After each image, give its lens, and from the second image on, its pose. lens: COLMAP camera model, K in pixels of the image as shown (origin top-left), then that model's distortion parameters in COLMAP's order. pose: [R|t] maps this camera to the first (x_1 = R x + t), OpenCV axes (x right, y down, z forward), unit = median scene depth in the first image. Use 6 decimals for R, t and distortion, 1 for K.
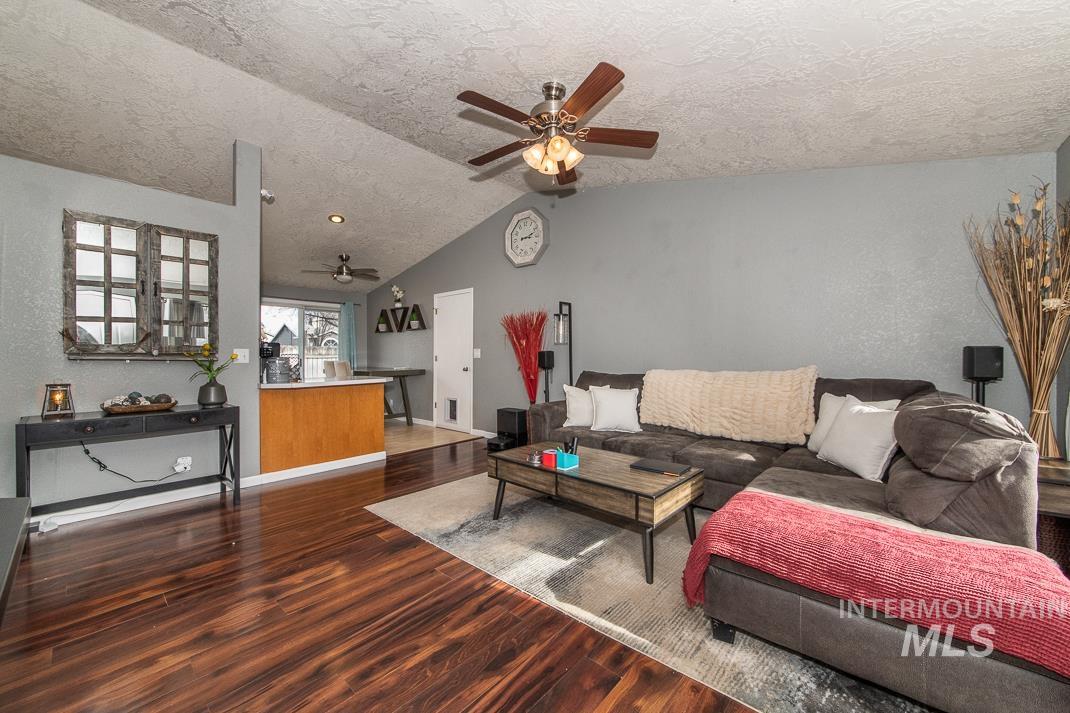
lens RADIAL K [[404.0, 0, 532.0], [0, 404.0, 353.7], [0, 0, 1]] dist [-0.000238, -0.000019]
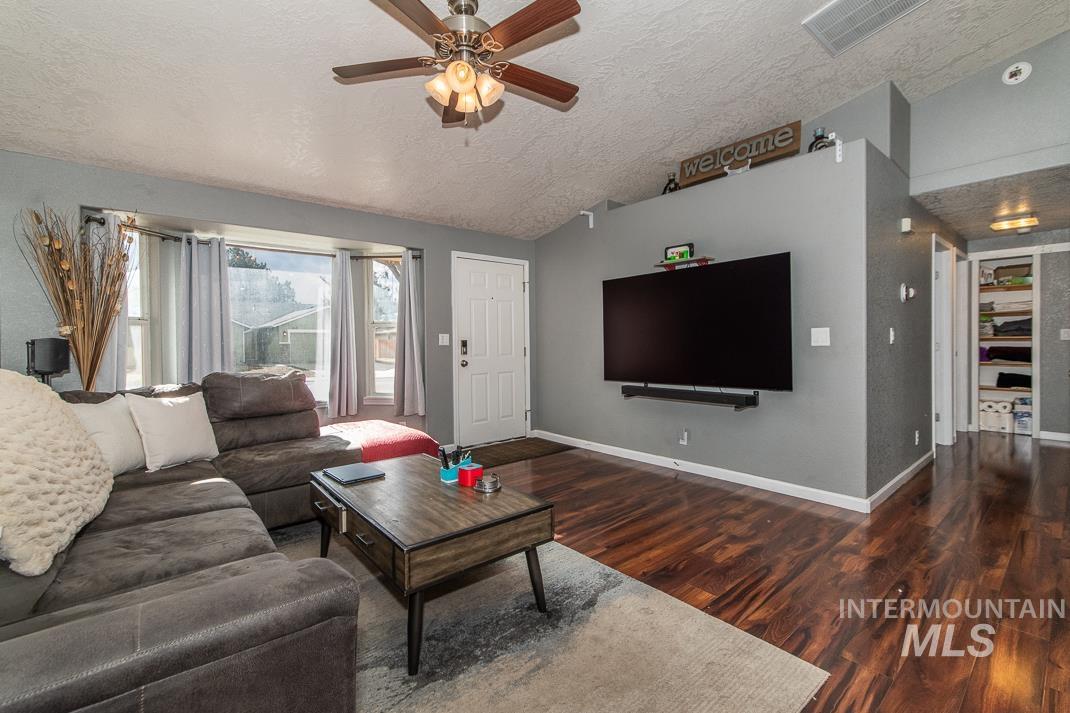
lens RADIAL K [[486.8, 0, 536.7], [0, 486.8, 350.3], [0, 0, 1]] dist [0.004723, -0.000562]
pose [[-0.989170, 0.013127, 0.146185, -0.098038], [0.015853, 0.999721, 0.017503, 0.003611], [-0.145914, 0.019630, -0.989102, 0.869992]]
